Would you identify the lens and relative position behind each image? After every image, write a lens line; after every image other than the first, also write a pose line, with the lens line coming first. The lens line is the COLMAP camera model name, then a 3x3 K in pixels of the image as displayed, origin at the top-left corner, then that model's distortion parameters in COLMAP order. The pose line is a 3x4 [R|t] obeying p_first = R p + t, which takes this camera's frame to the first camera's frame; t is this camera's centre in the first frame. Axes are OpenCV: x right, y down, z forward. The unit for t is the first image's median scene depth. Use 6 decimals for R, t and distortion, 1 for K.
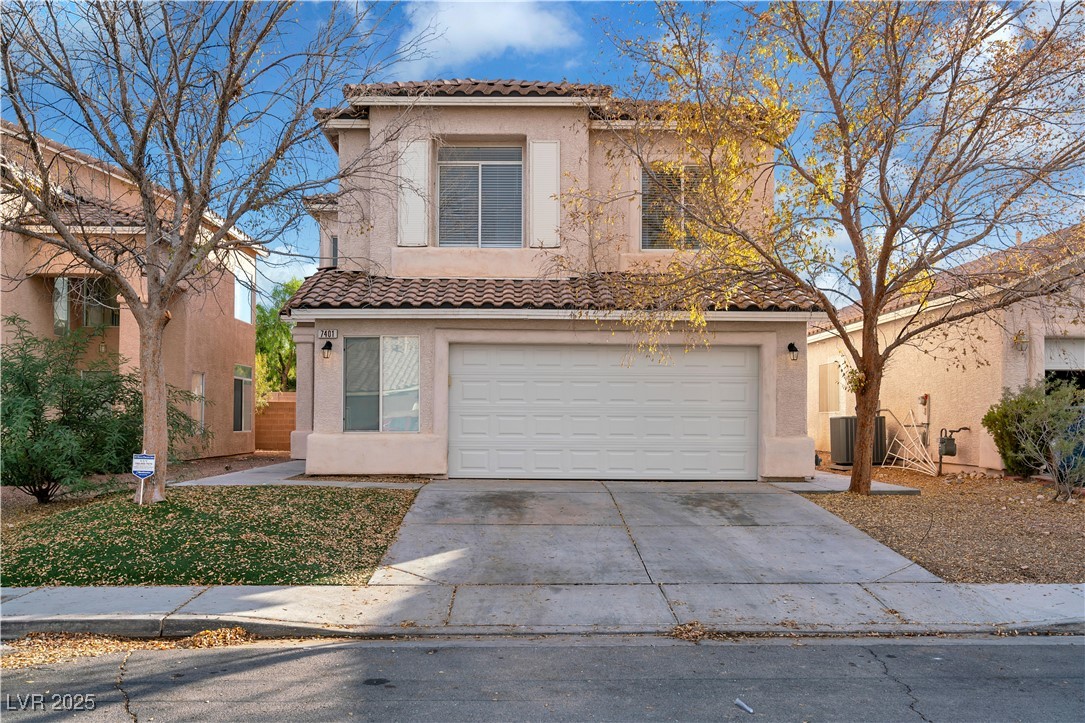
lens RADIAL K [[953.1, 0, 542.4], [0, 953.1, 364.5], [0, 0, 1]] dist [-0.019290, -0.006588]
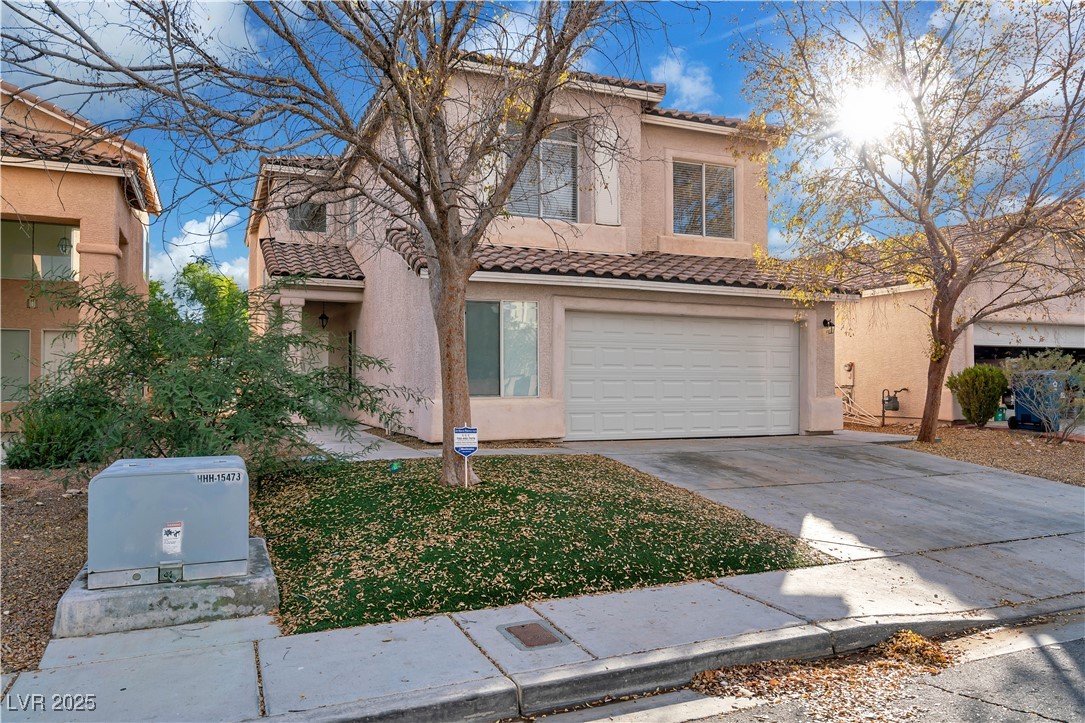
lens RADIAL K [[769.6, 0, 544.7], [0, 769.6, 337.9], [0, 0, 1]] dist [0.005686, 0.002501]
pose [[0.915114, 0.019394, 0.402727, -0.452822], [-0.018770, 0.999809, -0.005497, 0.012753], [-0.402757, -0.002529, 0.915303, 0.249718]]
